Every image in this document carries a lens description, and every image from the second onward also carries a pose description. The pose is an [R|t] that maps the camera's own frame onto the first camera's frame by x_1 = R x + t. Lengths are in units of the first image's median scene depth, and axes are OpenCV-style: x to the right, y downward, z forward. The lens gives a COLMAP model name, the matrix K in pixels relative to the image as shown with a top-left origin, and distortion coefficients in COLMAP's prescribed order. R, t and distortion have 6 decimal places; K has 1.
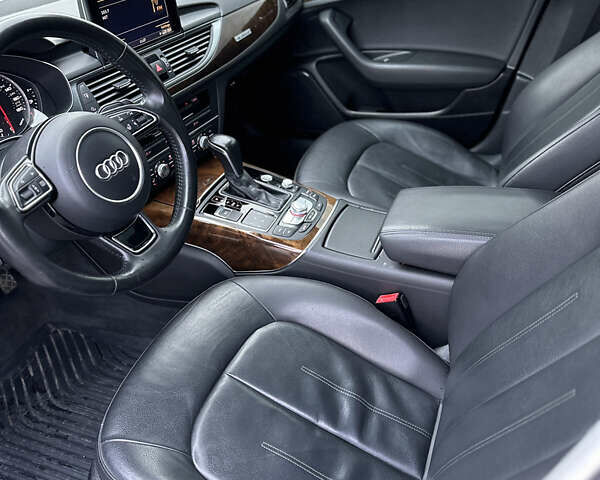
lens RADIAL K [[560.6, 0, 300.4], [0, 560.6, 243.6], [0, 0, 1]] dist [0.153255, -0.298249]
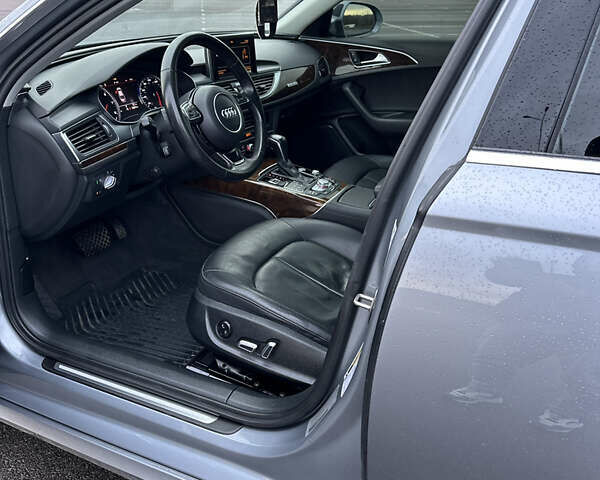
lens RADIAL K [[560.6, 0, 300.4], [0, 560.6, 243.6], [0, 0, 1]] dist [0.153255, -0.298249]
pose [[0.997820, 0.058422, -0.030691, -0.007580], [-0.063461, 0.977036, -0.203406, 0.424071], [0.018103, 0.204910, 0.978613, -0.480793]]
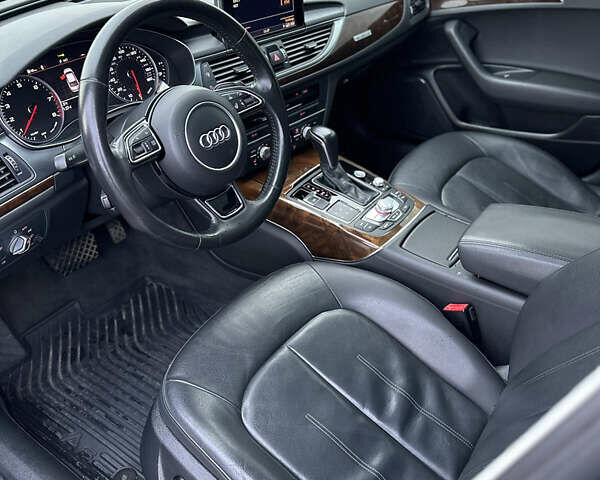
lens RADIAL K [[560.6, 0, 300.4], [0, 560.6, 243.6], [0, 0, 1]] dist [0.153255, -0.298249]
pose [[0.969831, 0.166414, -0.178143, 0.043445], [-0.167609, 0.985817, 0.008426, 0.021260], [0.177019, 0.021686, 0.983968, -0.040743]]
